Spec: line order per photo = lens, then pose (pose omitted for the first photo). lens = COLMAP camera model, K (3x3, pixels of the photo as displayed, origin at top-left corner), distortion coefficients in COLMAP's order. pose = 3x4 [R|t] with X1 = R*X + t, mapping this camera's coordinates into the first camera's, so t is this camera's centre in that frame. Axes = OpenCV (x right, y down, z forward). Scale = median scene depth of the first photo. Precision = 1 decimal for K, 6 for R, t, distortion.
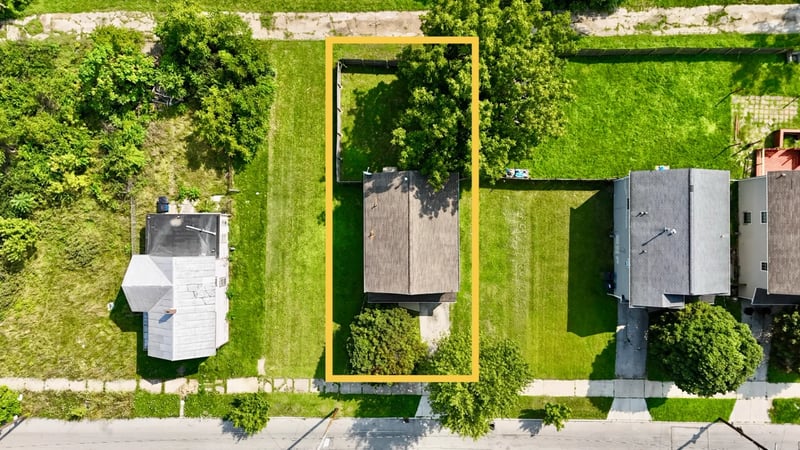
lens RADIAL K [[610.6, 0, 400.0], [0, 610.6, 225.0], [0, 0, 1]] dist [-0.003646, -0.002677]
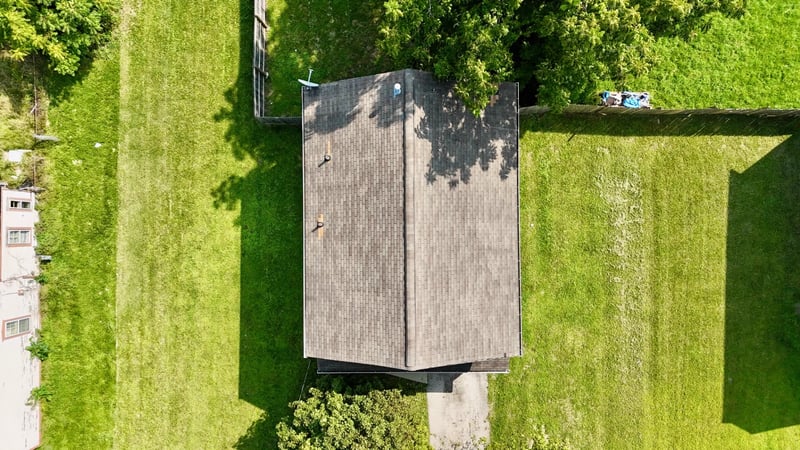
lens RADIAL K [[610.6, 0, 400.0], [0, 610.6, 225.0], [0, 0, 1]] dist [-0.003646, -0.002677]
pose [[0.999970, -0.004460, 0.006398, 0.007437], [0.004461, 0.999990, -0.000145, 0.013972], [-0.006397, 0.000173, 0.999980, 0.509364]]
